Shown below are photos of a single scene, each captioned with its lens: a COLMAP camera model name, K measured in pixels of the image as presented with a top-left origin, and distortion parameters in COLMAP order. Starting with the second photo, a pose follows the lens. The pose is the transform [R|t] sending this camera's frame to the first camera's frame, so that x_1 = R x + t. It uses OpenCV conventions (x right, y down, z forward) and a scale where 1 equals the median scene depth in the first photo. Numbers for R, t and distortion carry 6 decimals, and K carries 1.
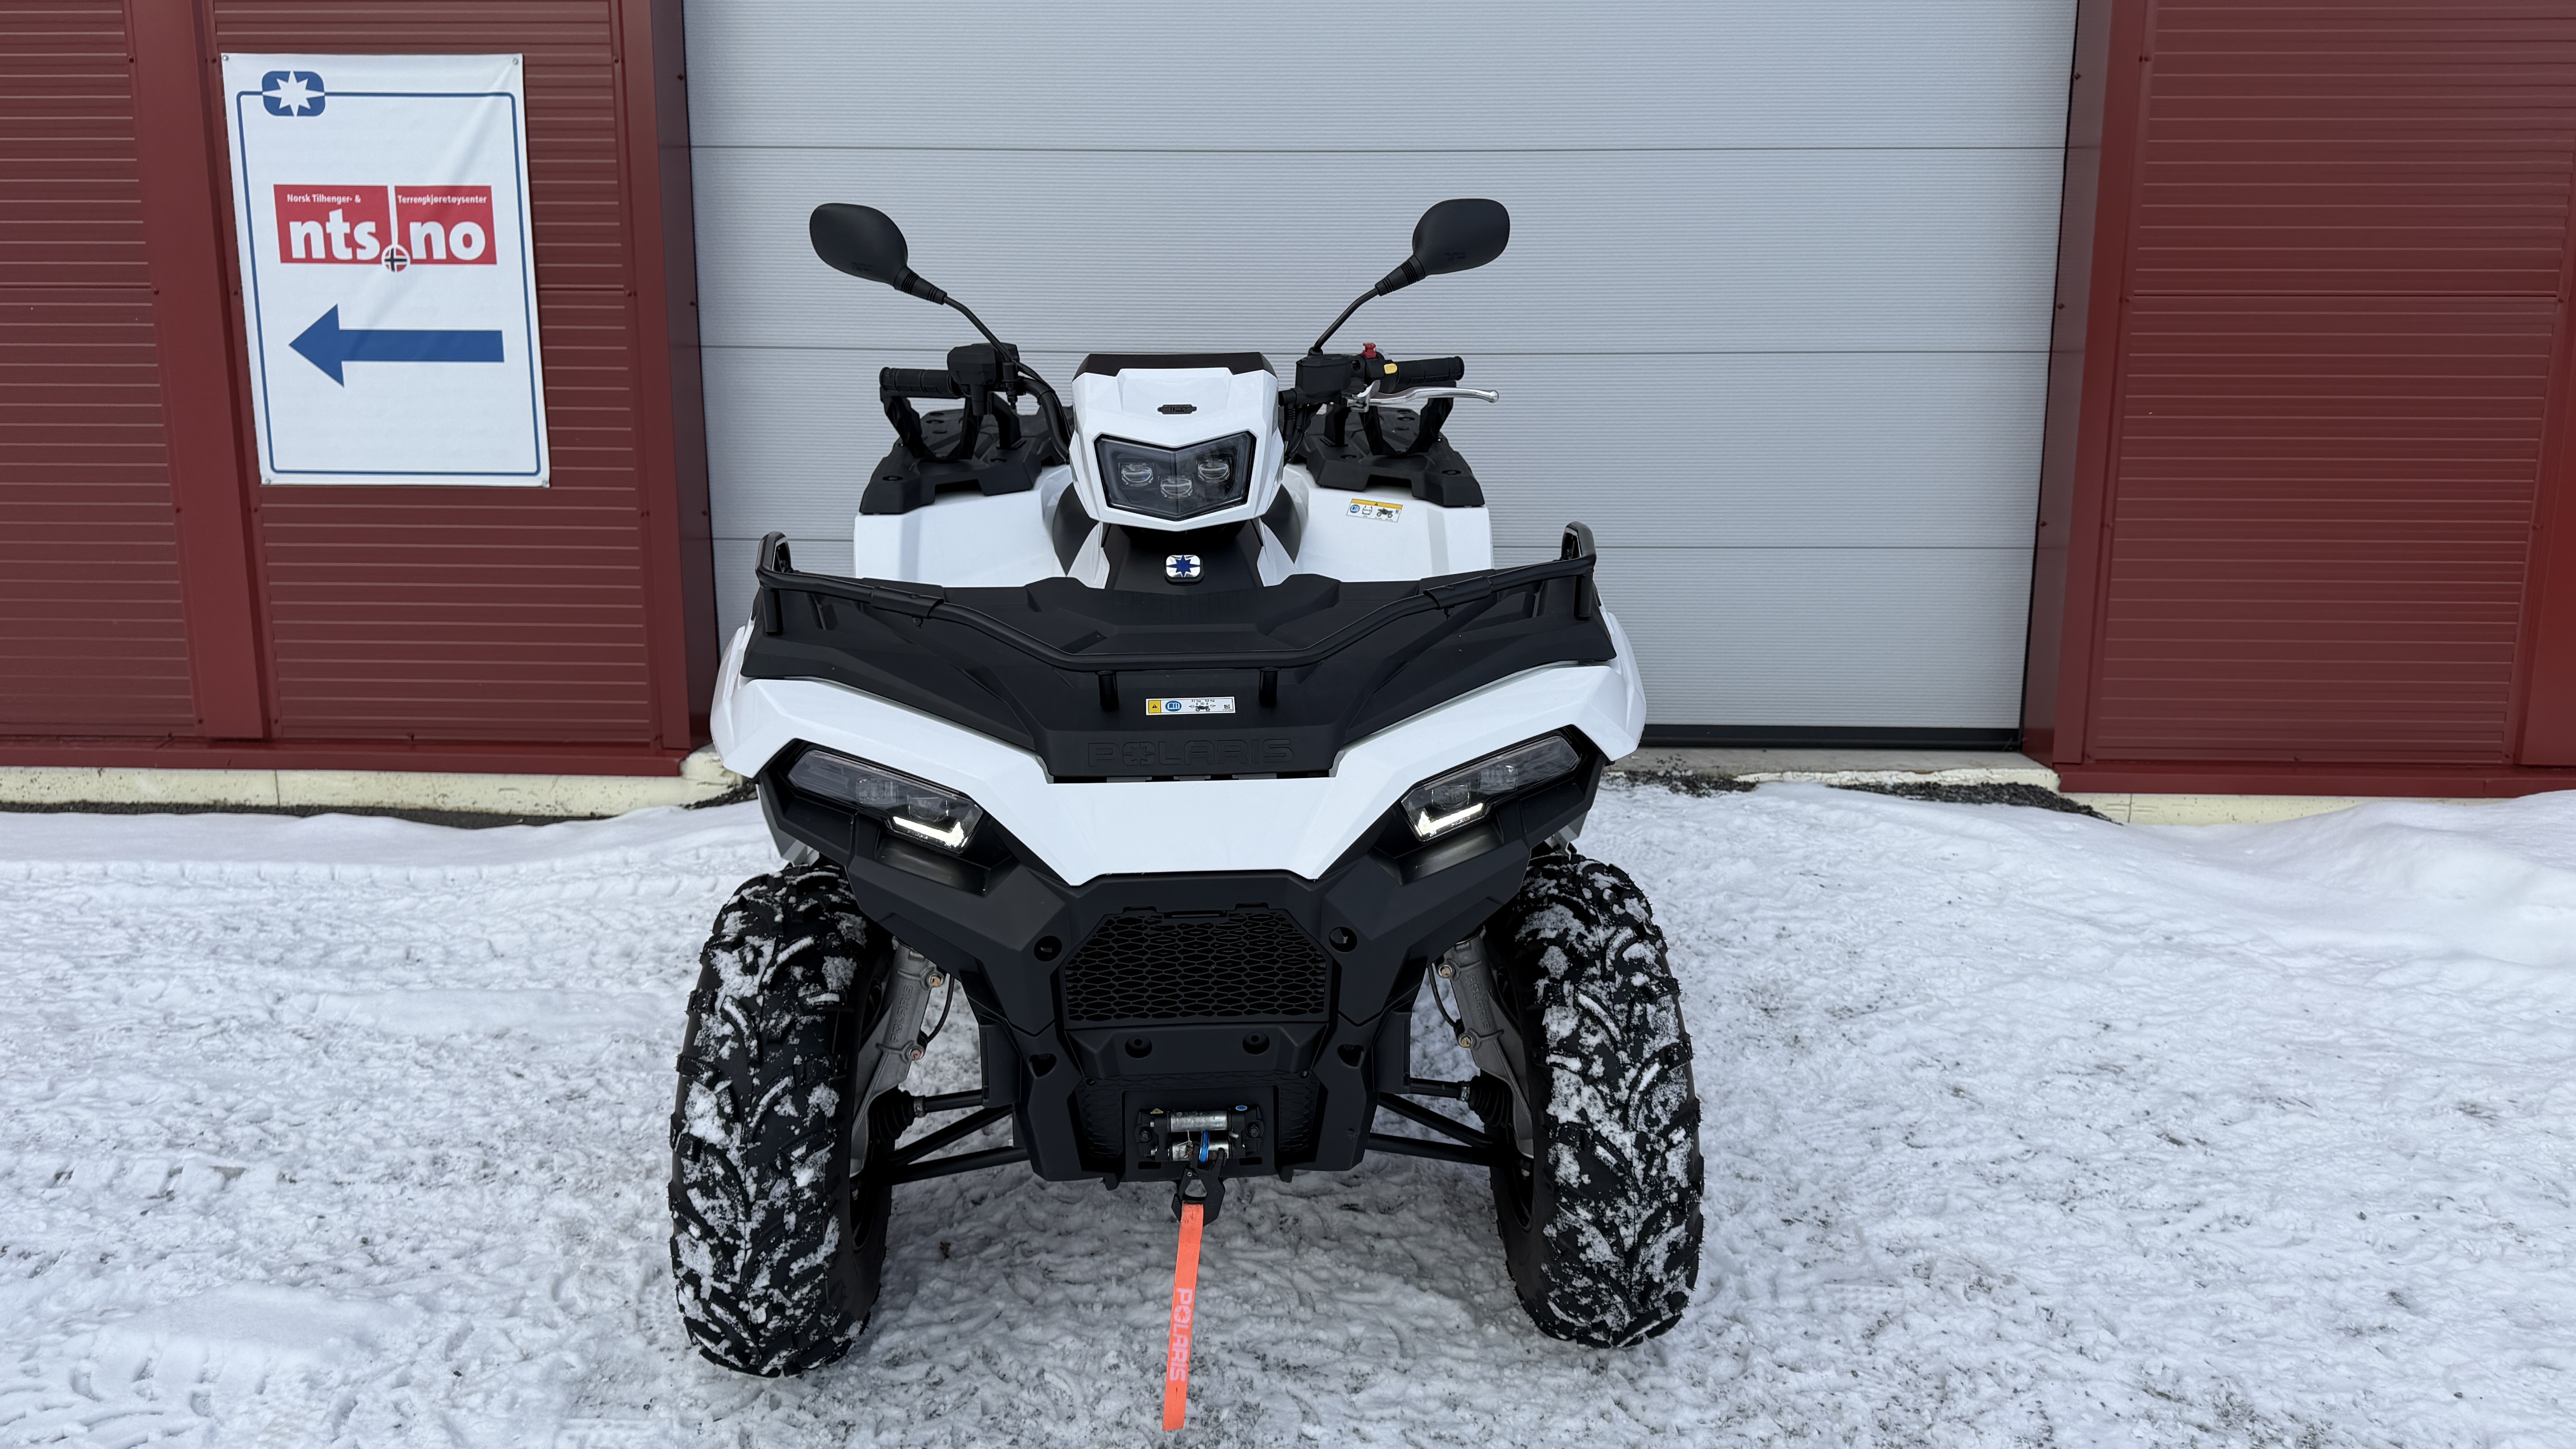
lens RADIAL K [[1806.9, 0, 1285.6], [0, 1806.9, 716.3], [0, 0, 1]] dist [0.011247, -0.017670]
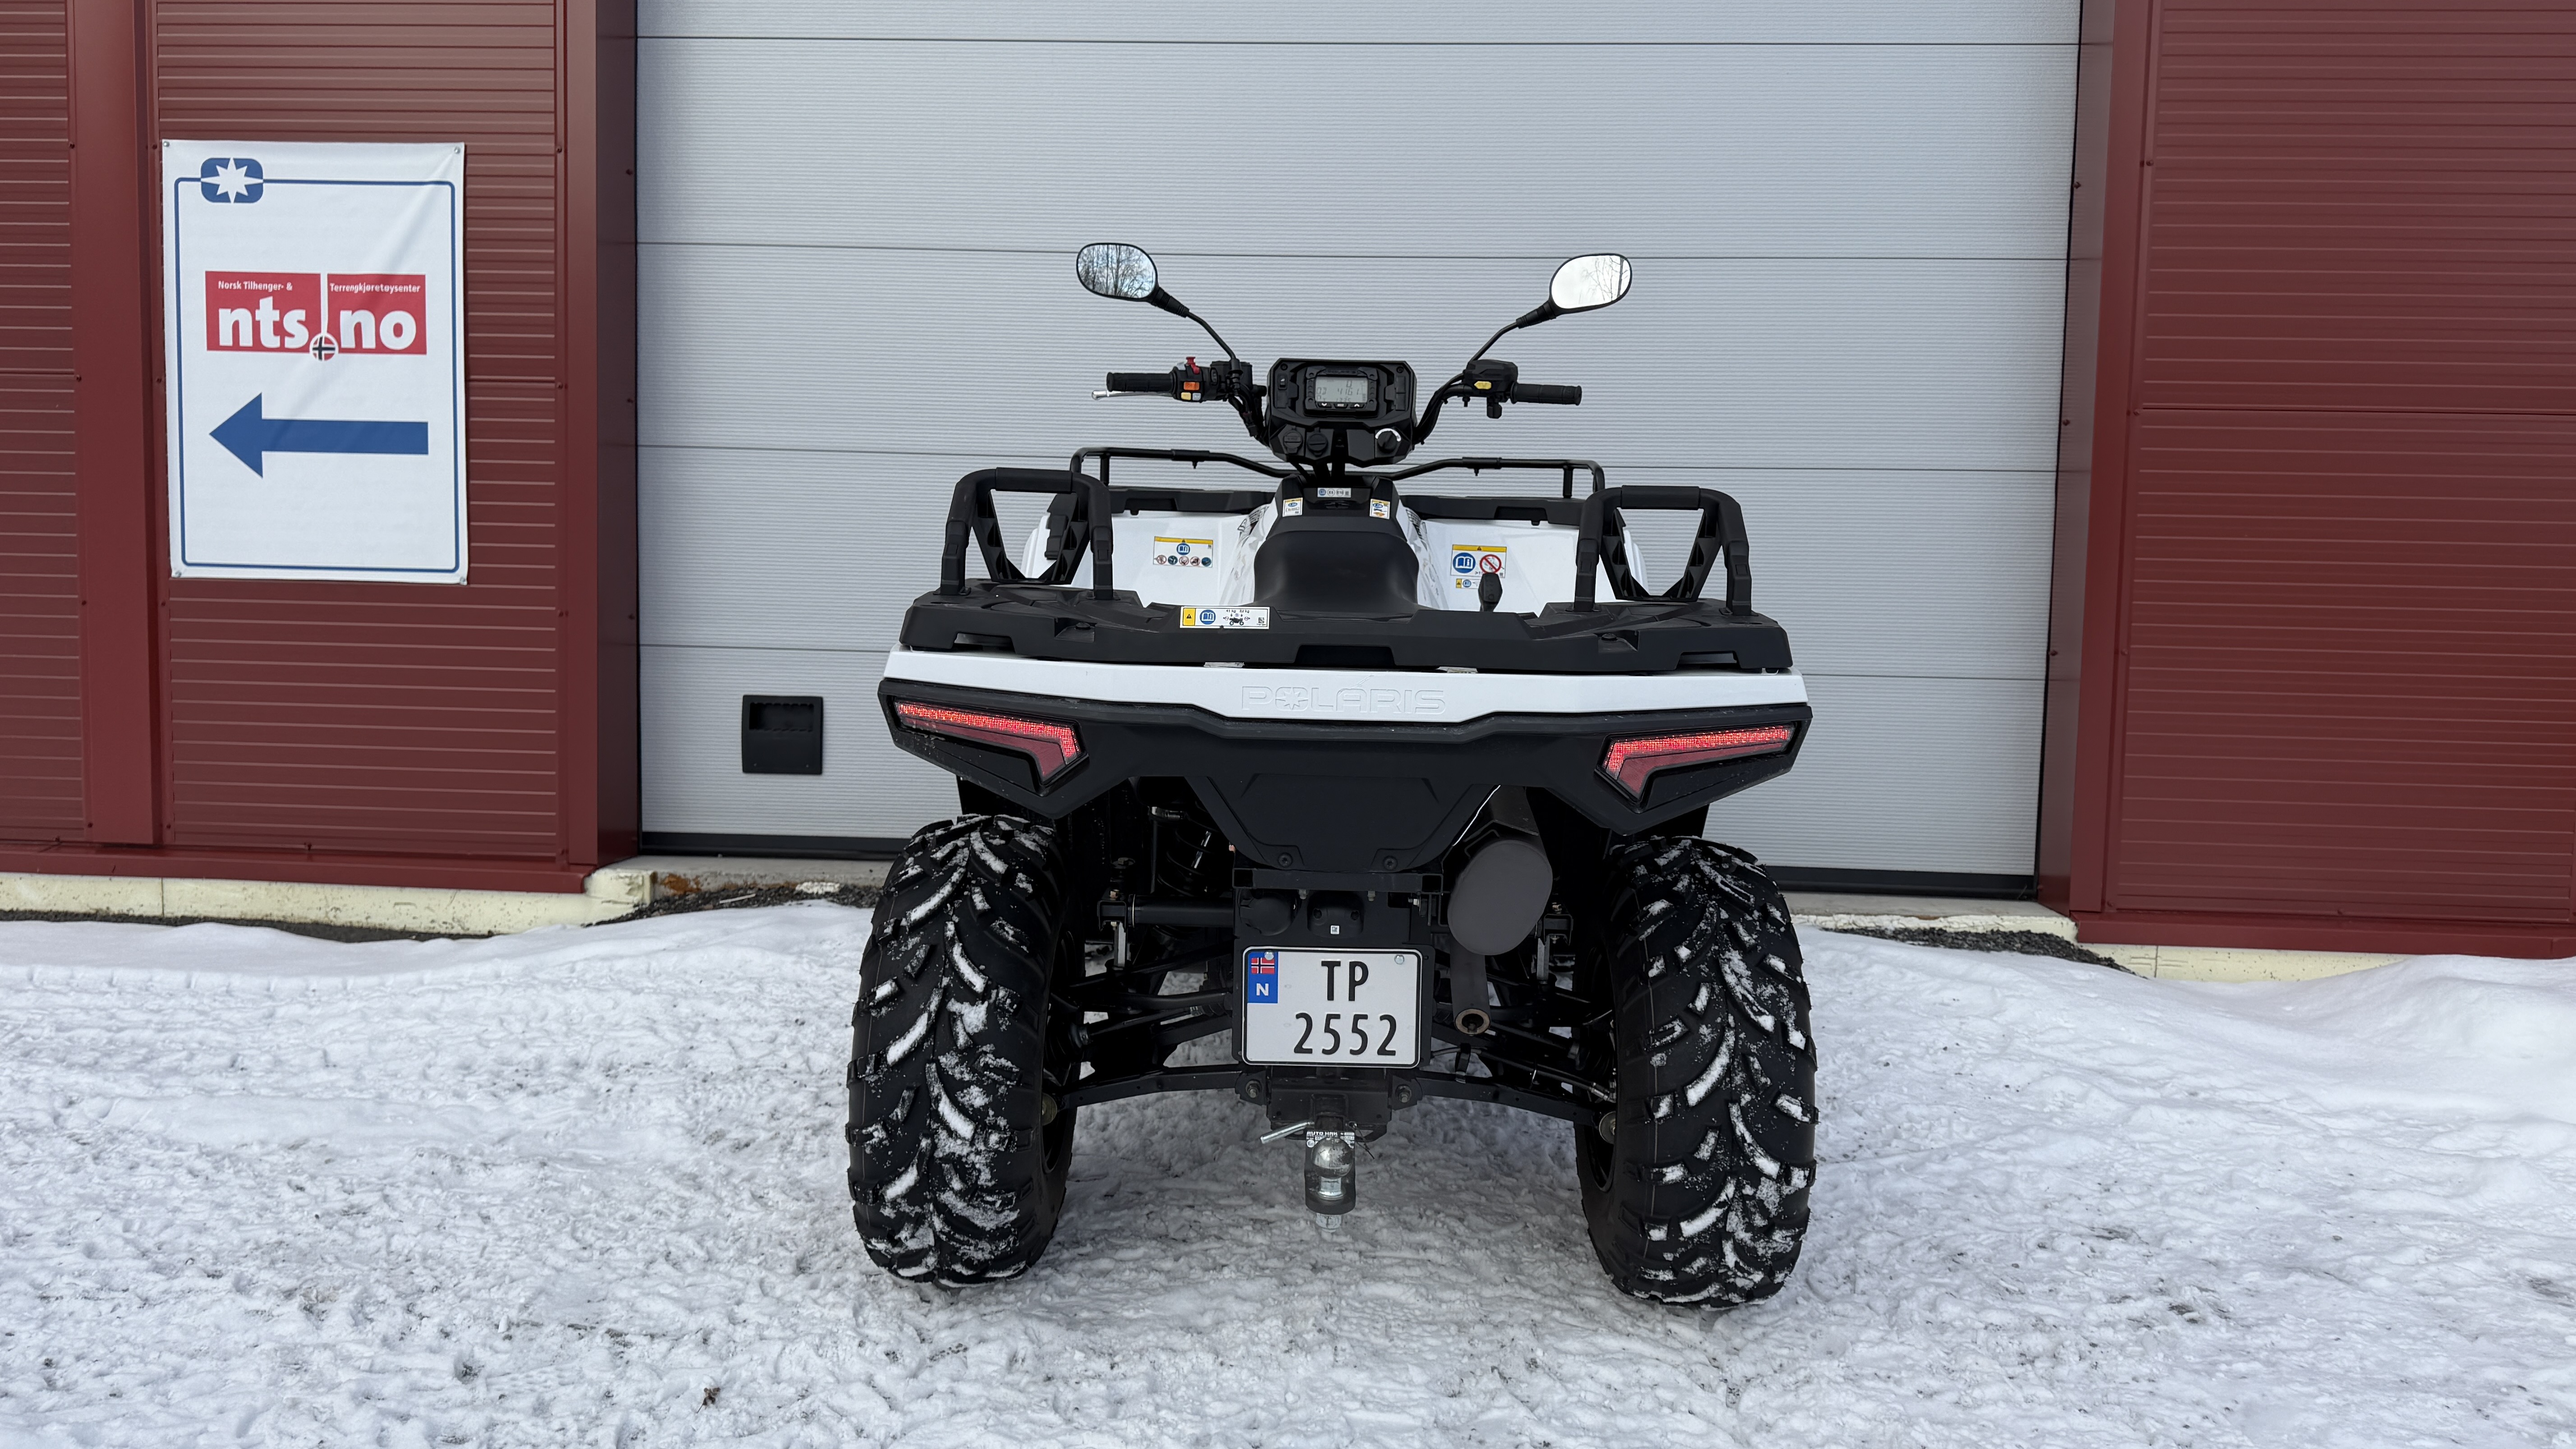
lens RADIAL K [[1806.9, 0, 1291.0], [0, 1806.9, 715.1], [0, 0, 1]] dist [0.011247, -0.017670]
pose [[0.999460, 0.018671, -0.027044, 0.056099], [-0.021507, 0.993844, -0.108682, 0.037386], [0.024848, 0.109204, 0.993709, 0.074035]]
